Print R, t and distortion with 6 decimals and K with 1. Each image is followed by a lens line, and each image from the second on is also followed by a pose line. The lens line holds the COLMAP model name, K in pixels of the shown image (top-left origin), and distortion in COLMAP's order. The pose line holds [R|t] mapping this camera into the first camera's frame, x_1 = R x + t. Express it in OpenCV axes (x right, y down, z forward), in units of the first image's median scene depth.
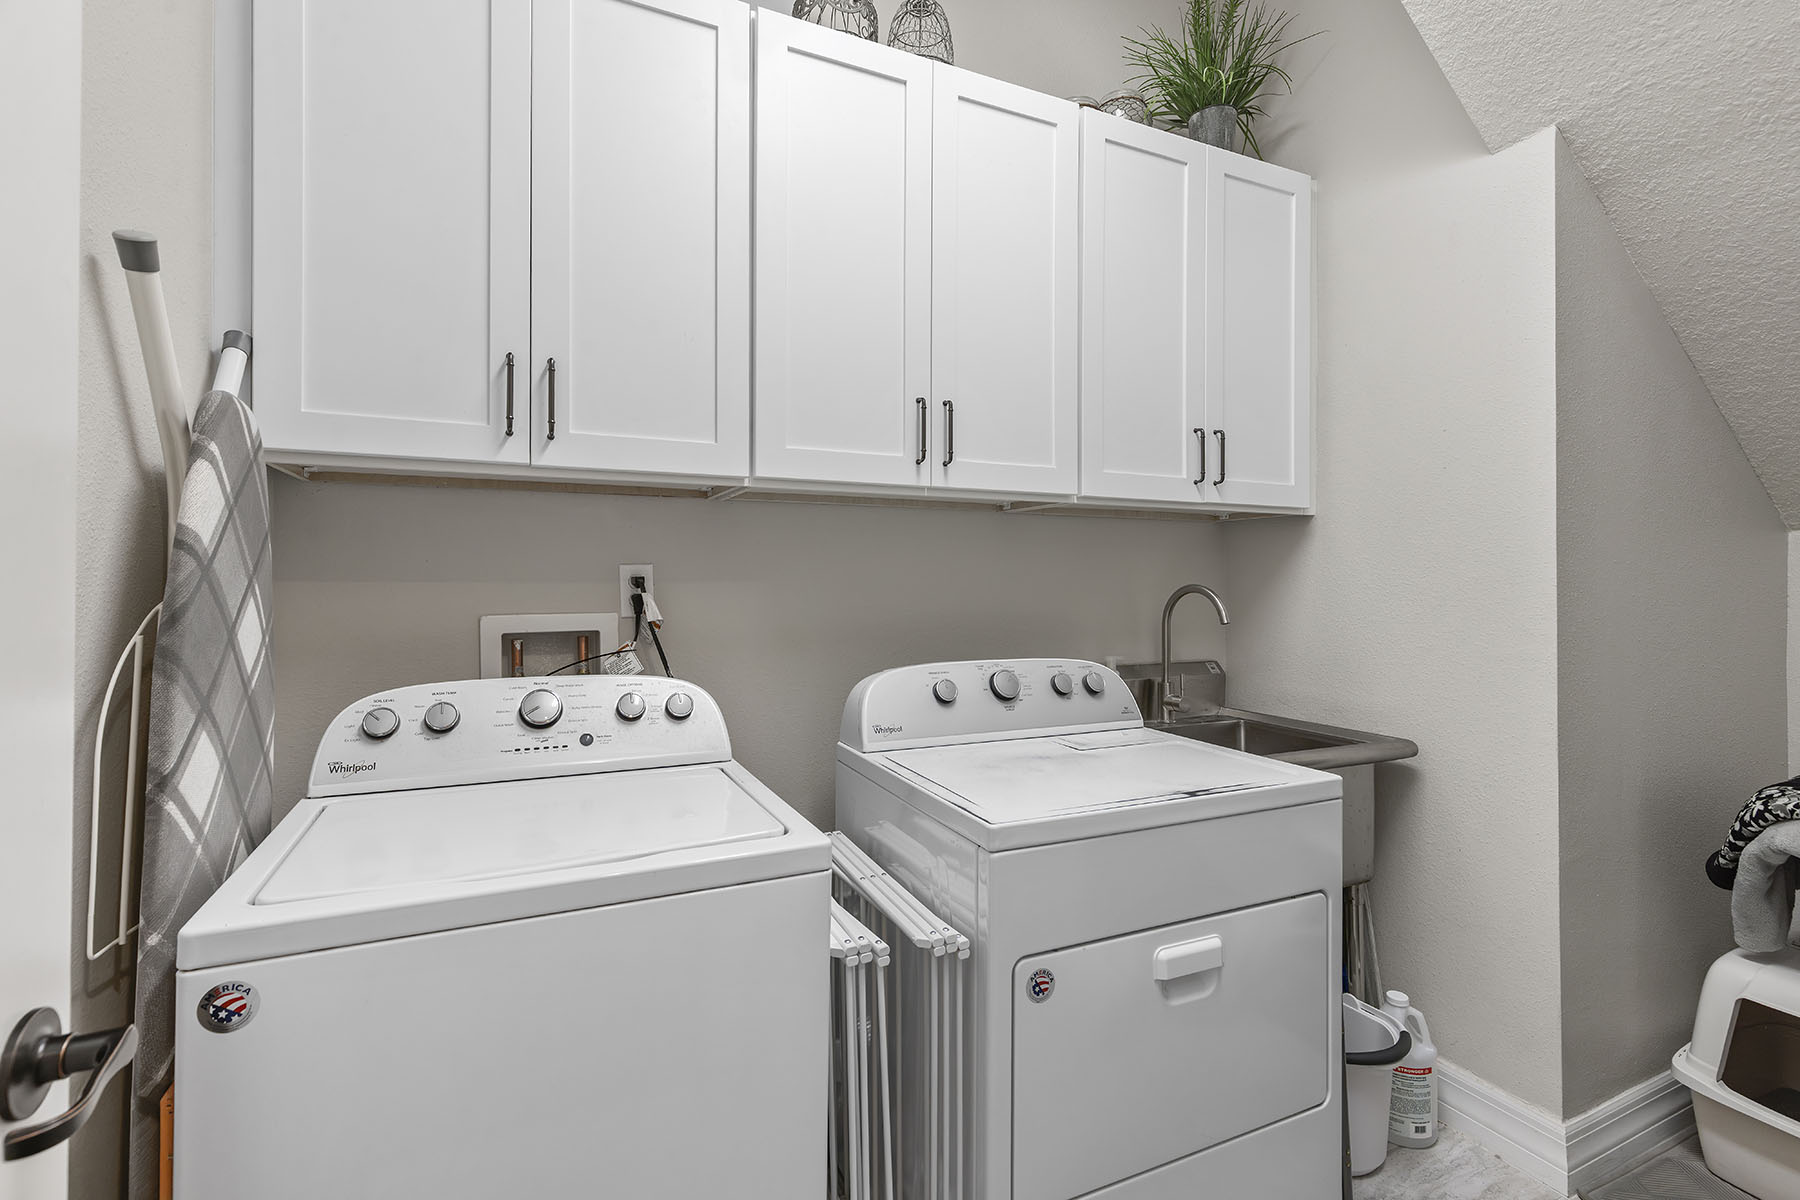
lens RADIAL K [[814.2, 0, 898.6], [0, 814.2, 587.5], [0, 0, 1]] dist [0.011763, 0.000198]
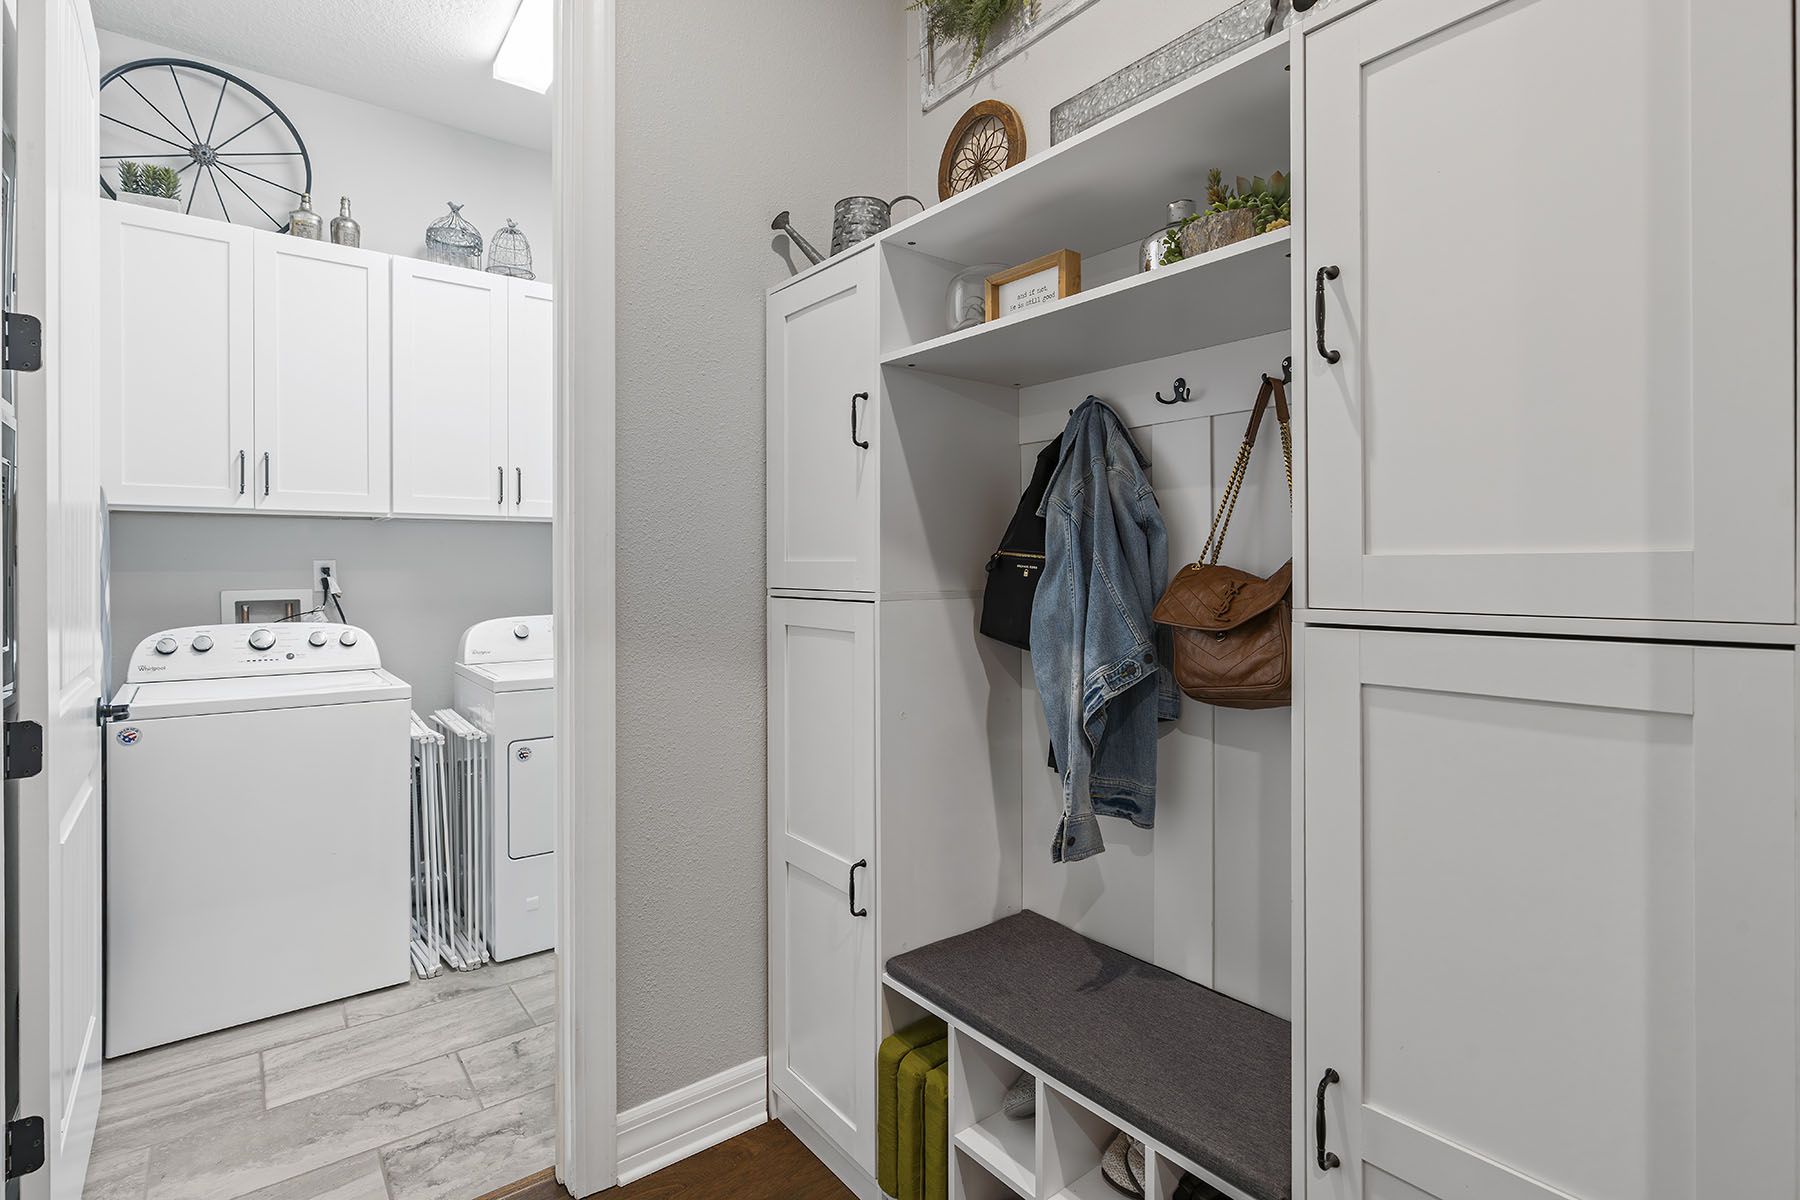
lens RADIAL K [[877.2, 0, 899.2], [0, 877.2, 584.0], [0, 0, 1]] dist [0.004487, -0.008247]
pose [[0.975434, -0.007179, 0.220176, 0.518258], [0.005191, 0.999940, 0.009606, 0.011801], [-0.220232, -0.008228, 0.975413, -1.221309]]
